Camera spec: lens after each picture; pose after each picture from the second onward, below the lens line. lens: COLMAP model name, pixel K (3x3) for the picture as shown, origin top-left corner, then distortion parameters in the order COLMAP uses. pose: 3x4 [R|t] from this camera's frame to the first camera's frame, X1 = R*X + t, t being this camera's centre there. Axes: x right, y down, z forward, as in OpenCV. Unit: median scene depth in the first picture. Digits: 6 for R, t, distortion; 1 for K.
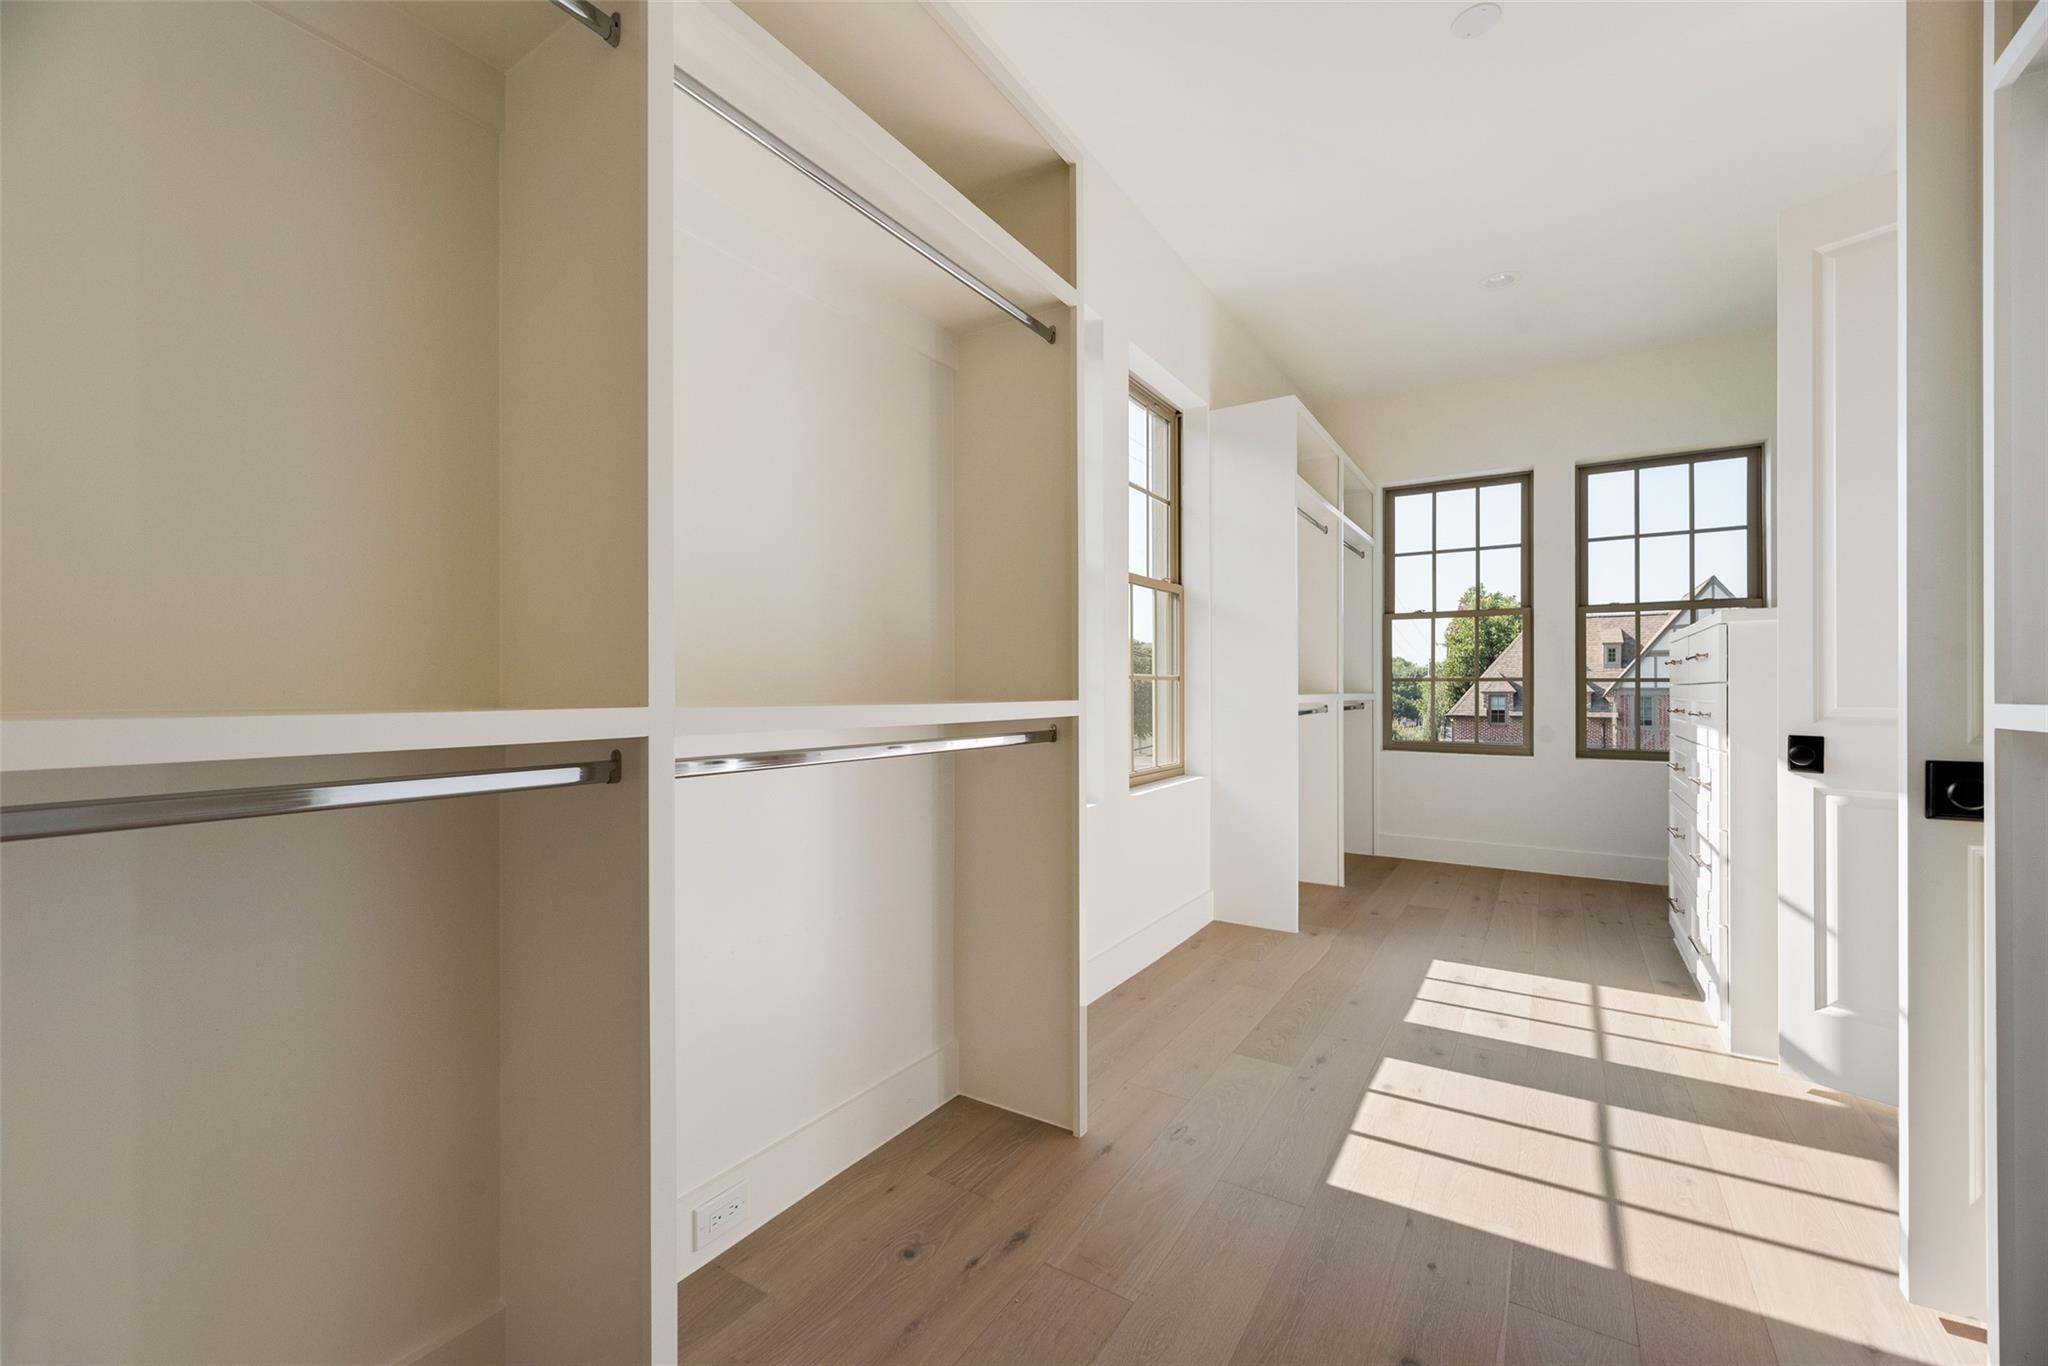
lens RADIAL K [[823.5, 0, 1026.1], [0, 823.5, 691.8], [0, 0, 1]] dist [0.000895, 0.000260]
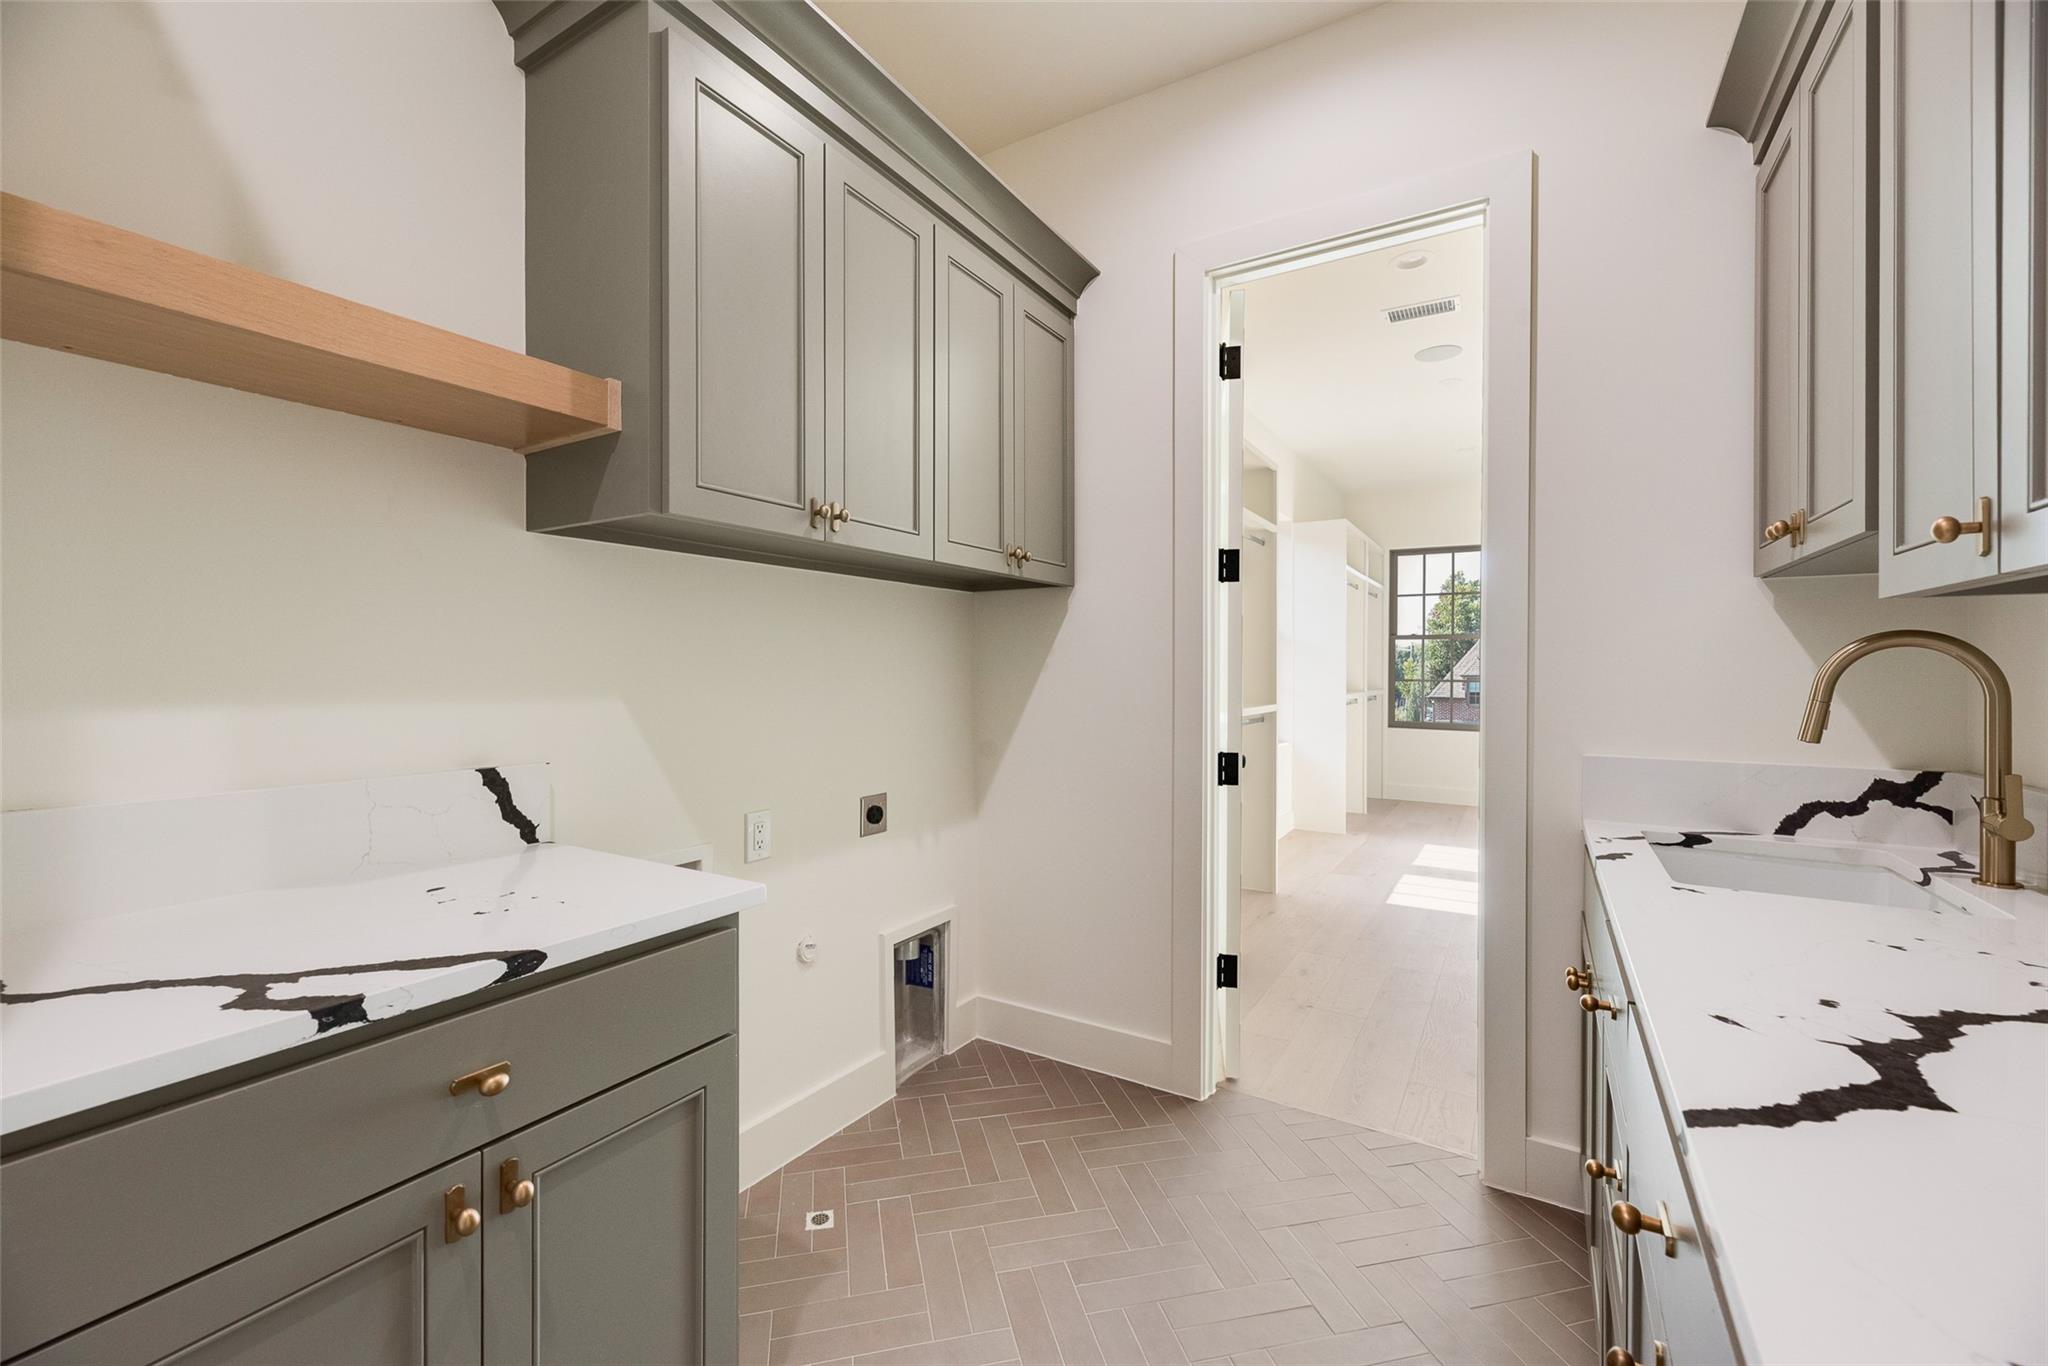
lens RADIAL K [[819.4, 0, 1024.0], [0, 819.4, 683.0], [0, 0, 1]] dist [0.000845, 0.000132]
pose [[0.999895, -0.000418, 0.014458, -0.250329], [0.000226, 0.999912, 0.013270, -0.029570], [-0.014462, -0.013265, 0.999807, -0.475054]]
